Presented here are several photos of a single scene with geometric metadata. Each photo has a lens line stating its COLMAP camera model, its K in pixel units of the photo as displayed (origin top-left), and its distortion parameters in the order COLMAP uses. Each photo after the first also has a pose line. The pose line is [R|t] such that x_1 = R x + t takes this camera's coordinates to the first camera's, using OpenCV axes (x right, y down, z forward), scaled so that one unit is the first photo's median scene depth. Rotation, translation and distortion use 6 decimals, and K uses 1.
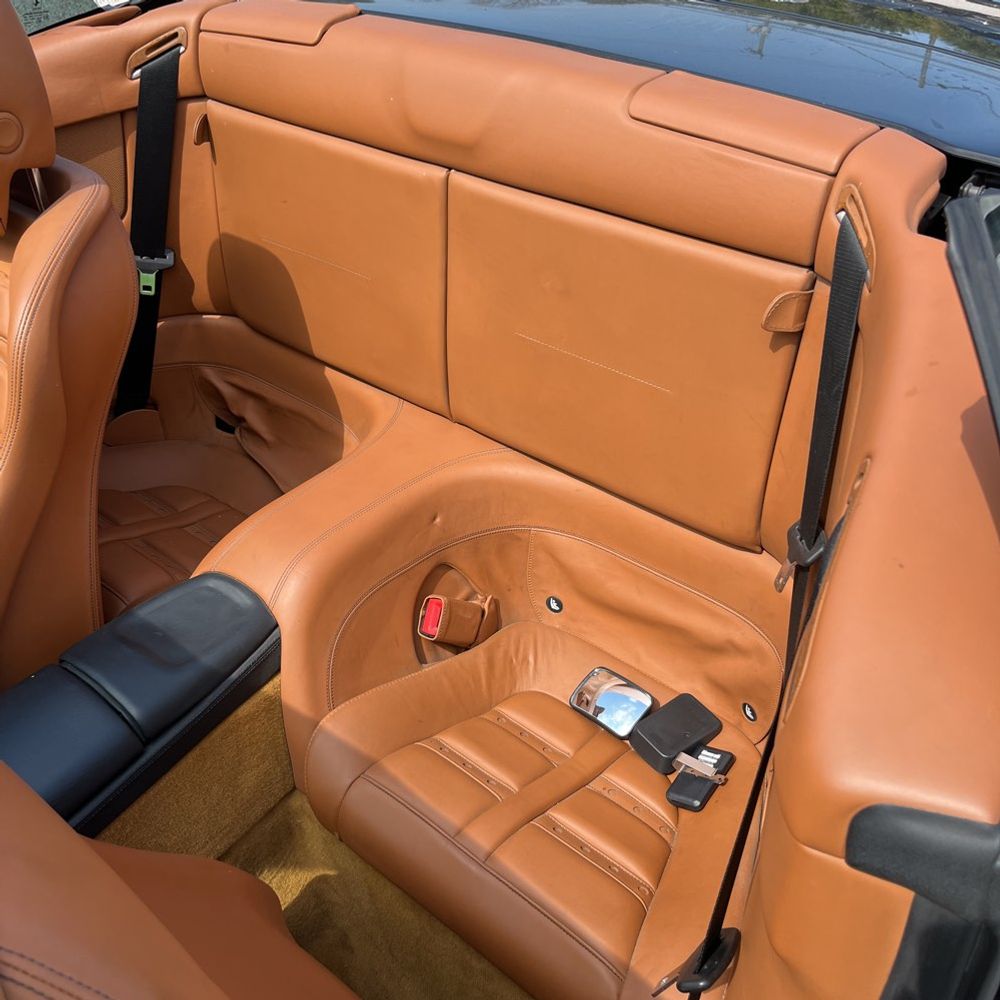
lens RADIAL K [[1001.4, 0, 492.4], [0, 1001.4, 502.3], [0, 0, 1]] dist [0.035974, -0.036118]
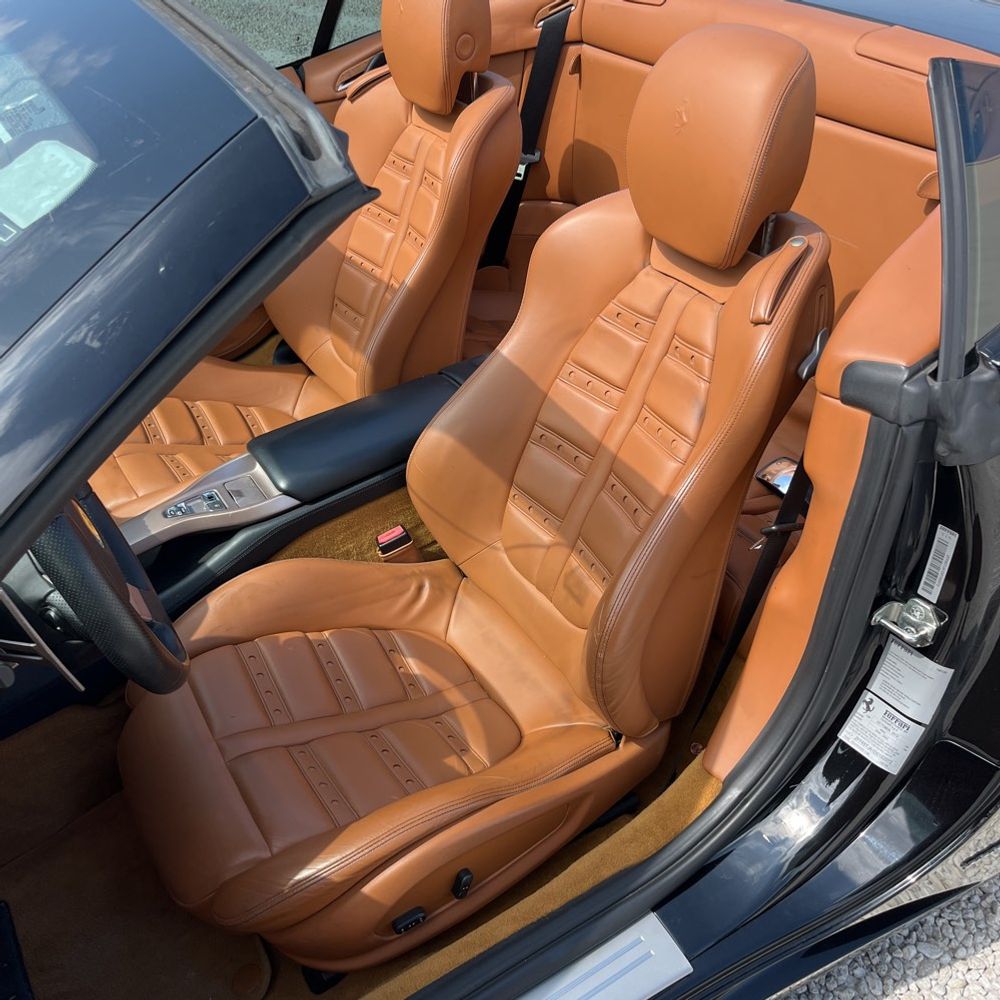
lens RADIAL K [[1001.4, 0, 492.4], [0, 1001.4, 502.3], [0, 0, 1]] dist [0.035974, -0.036118]
pose [[0.945181, 0.171948, -0.277608, 0.113247], [-0.173123, 0.984687, 0.020470, 0.248119], [0.276877, 0.028713, 0.960476, -0.422056]]
